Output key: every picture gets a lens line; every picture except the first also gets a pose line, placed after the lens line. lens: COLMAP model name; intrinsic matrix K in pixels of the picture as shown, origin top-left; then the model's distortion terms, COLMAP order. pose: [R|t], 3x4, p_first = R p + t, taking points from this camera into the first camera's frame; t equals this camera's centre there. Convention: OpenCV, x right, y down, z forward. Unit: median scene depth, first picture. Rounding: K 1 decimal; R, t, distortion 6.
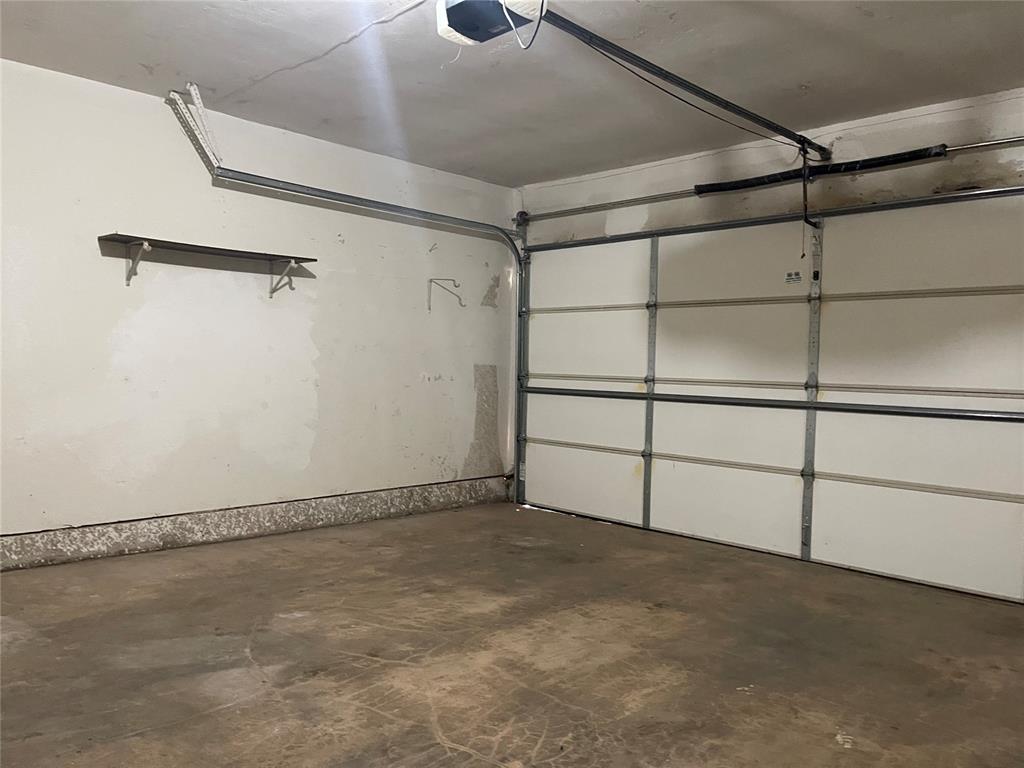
lens RADIAL K [[779.5, 0, 512.1], [0, 779.5, 385.6], [0, 0, 1]] dist [0.058219, -0.075255]
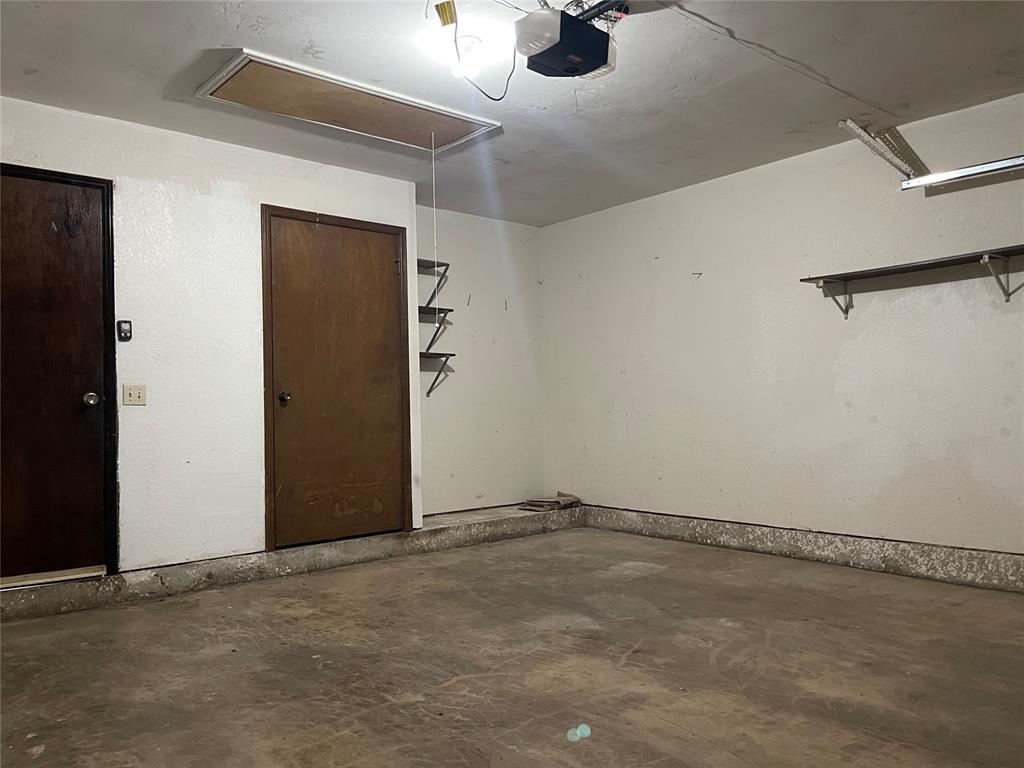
lens RADIAL K [[779.5, 0, 514.1], [0, 779.5, 384.8], [0, 0, 1]] dist [0.058219, -0.075255]
pose [[-0.074738, -0.050328, -0.995932, 0.756113], [-0.004969, 0.998732, -0.050096, 0.026168], [0.997191, 0.001205, -0.074893, 0.743865]]
